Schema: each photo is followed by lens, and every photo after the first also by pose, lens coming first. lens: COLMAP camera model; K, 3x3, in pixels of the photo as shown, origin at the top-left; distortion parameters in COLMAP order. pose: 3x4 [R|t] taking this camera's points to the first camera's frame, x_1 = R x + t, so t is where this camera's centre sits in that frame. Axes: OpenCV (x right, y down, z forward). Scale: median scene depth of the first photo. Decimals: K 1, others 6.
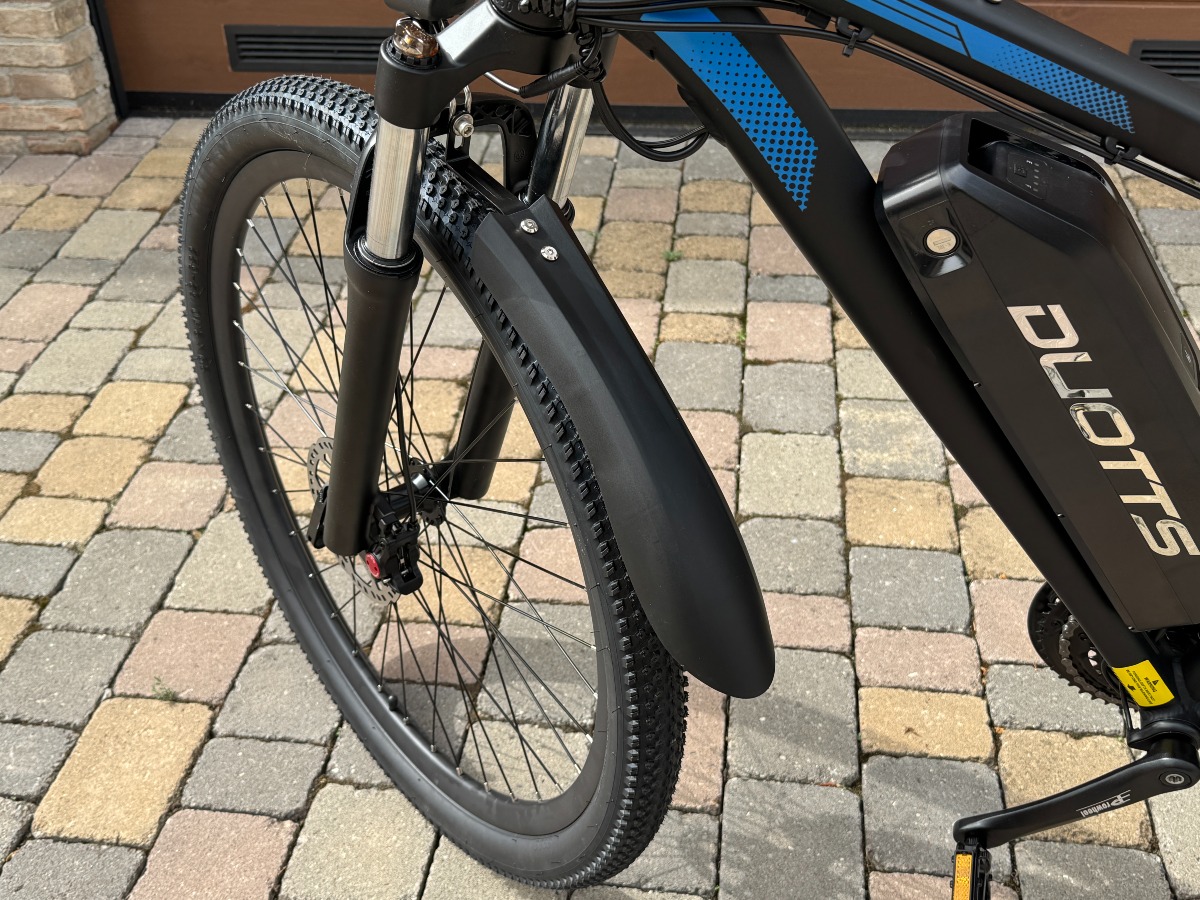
lens RADIAL K [[1218.9, 0, 596.2], [0, 1218.9, 465.7], [0, 0, 1]] dist [0.105671, -0.212943]
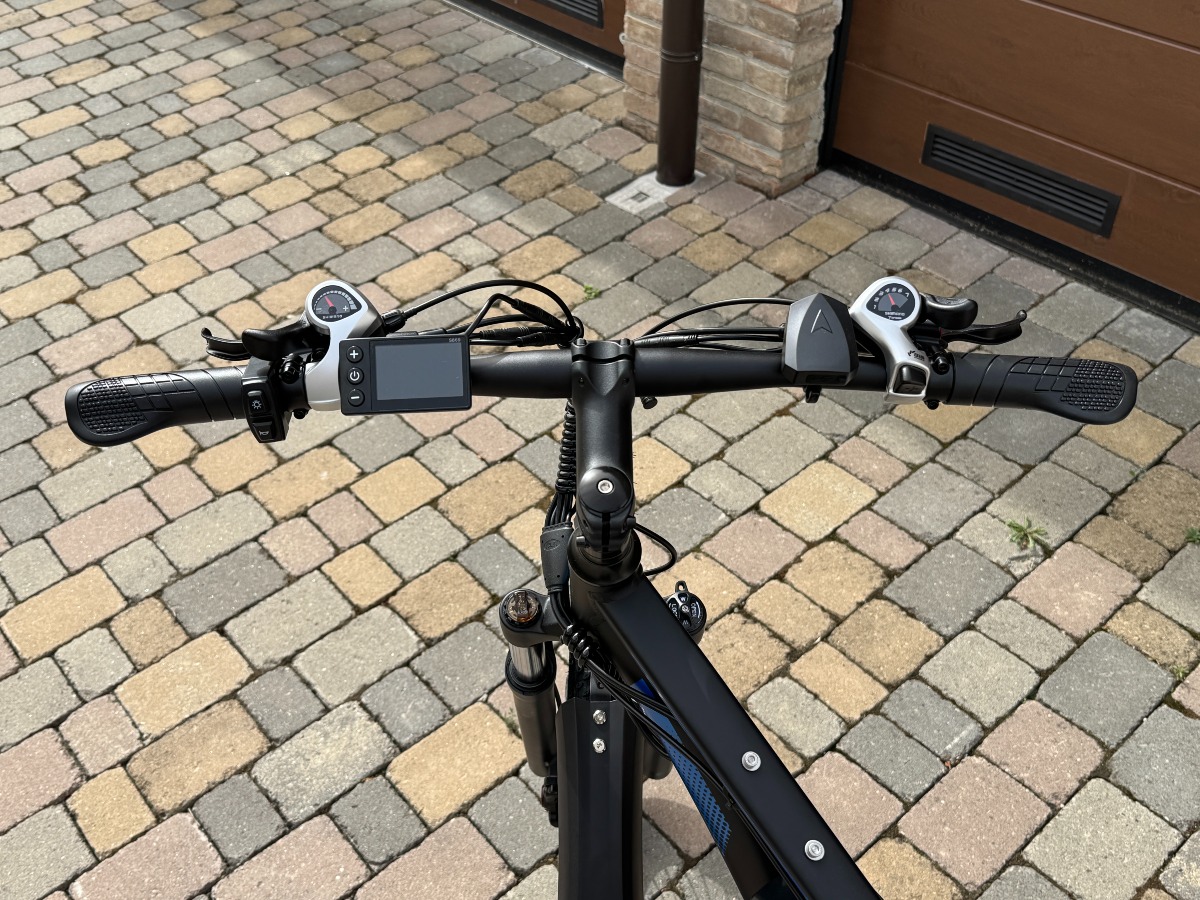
lens RADIAL K [[1192.6, 0, 586.7], [0, 1192.6, 466.1], [0, 0, 1]] dist [0.137732, -0.257044]
pose [[0.740925, 0.441148, -0.506378, 0.196153], [-0.376550, 0.897217, 0.230678, -0.310848], [0.556094, 0.019762, 0.830885, -0.039229]]
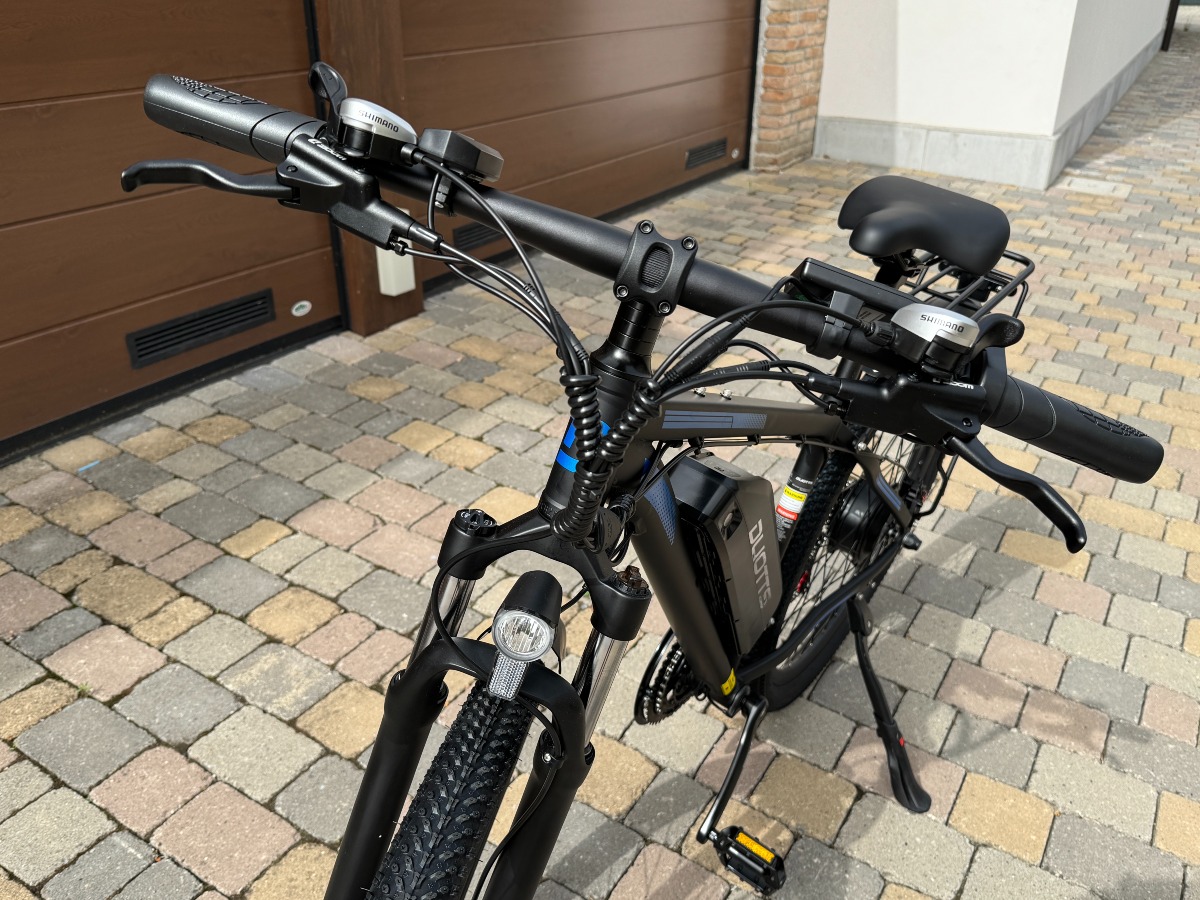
lens RADIAL K [[983.9, 0, 598.7], [0, 983.9, 471.2], [0, 0, 1]] dist [0.028042, -0.047556]
pose [[0.405230, -0.403329, 0.820436, -0.353292], [0.485927, 0.855179, 0.180400, -0.218749], [-0.774380, 0.325569, 0.542532, 0.129660]]
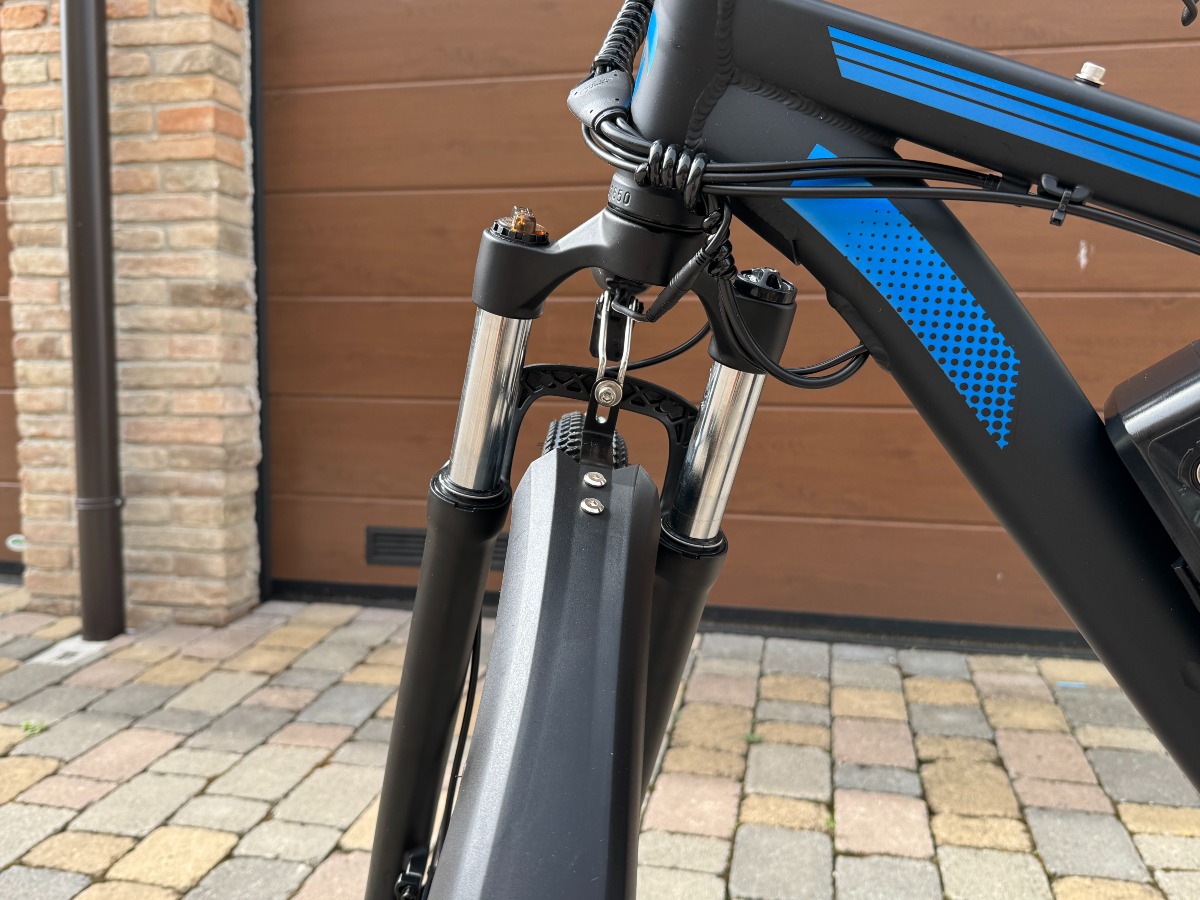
lens RADIAL K [[1019.2, 0, 587.3], [0, 1019.2, 447.2], [0, 0, 1]] dist [0.035274, -0.070140]
pose [[0.994168, 0.032664, -0.102777, 0.007928], [-0.077861, 0.876810, -0.474492, 0.027295], [0.074618, 0.479727, 0.874239, 0.191363]]
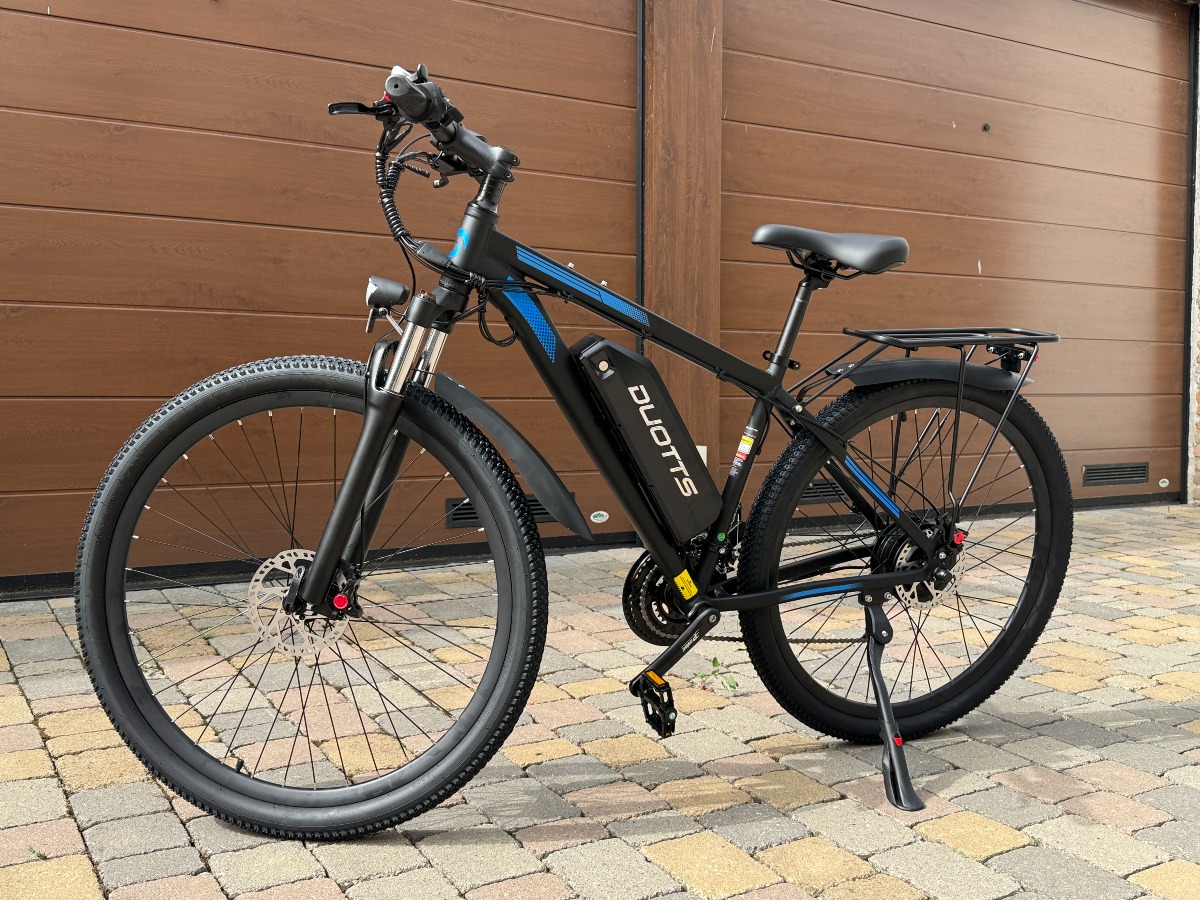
lens RADIAL K [[1231.4, 0, 625.0], [0, 1231.4, 454.2], [0, 0, 1]] dist [0.158629, -0.387215]
pose [[0.760069, -0.012385, 0.649725, -0.575138], [0.347559, 0.852551, -0.390334, 0.419319], [-0.549089, 0.522498, 0.652302, -0.291819]]
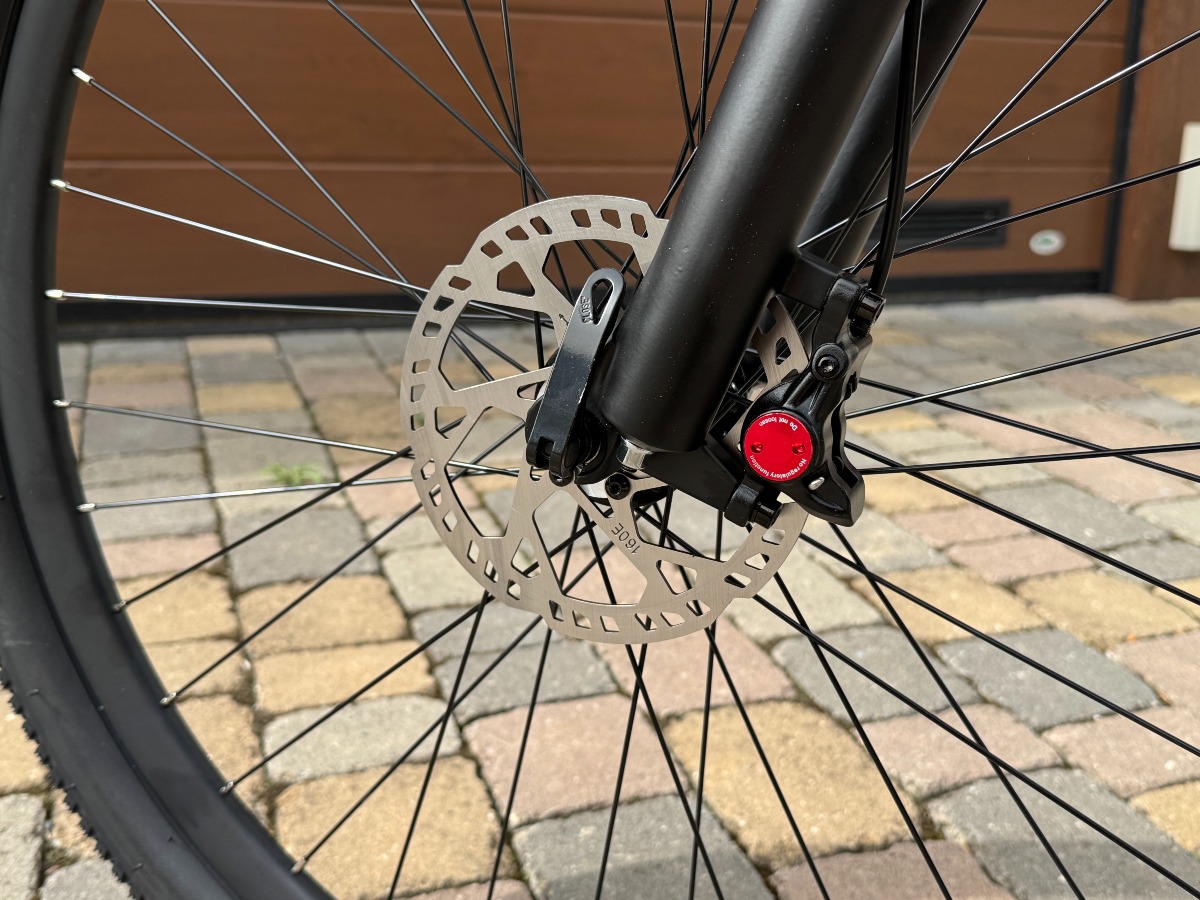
lens RADIAL K [[1199.2, 0, 599.9], [0, 1199.2, 450.6], [0, 0, 1]] dist [0.102035, -0.304425]
pose [[0.891434, -0.090542, 0.444013, -0.209774], [0.233332, 0.931670, -0.278473, 0.094907], [-0.388460, 0.351843, 0.851649, 0.397883]]
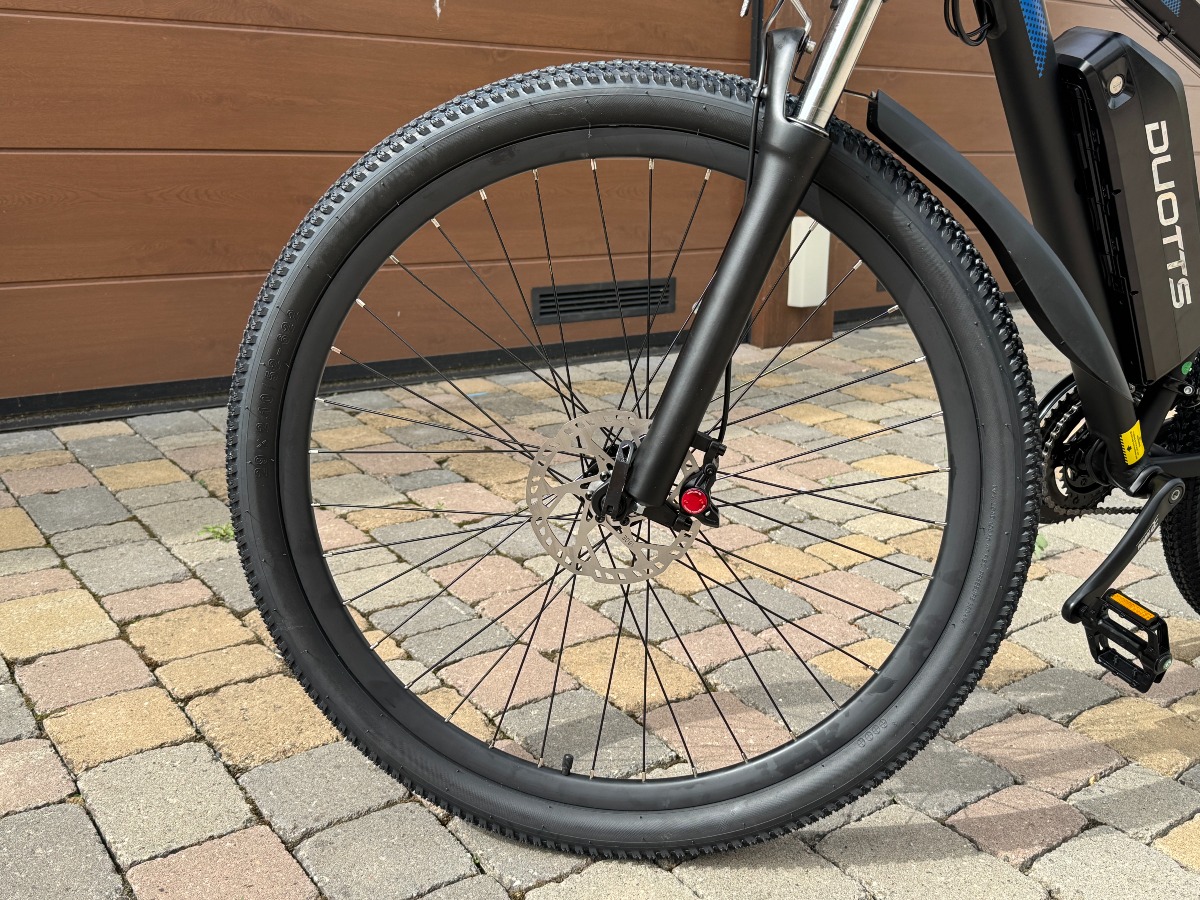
lens RADIAL K [[1190.2, 0, 621.1], [0, 1190.2, 477.0], [0, 0, 1]] dist [0.147151, -0.337865]
pose [[0.710072, -0.162097, 0.685217, -0.509294], [0.377354, 0.909199, -0.175958, 0.120378], [-0.594476, 0.383512, 0.706765, 0.172207]]
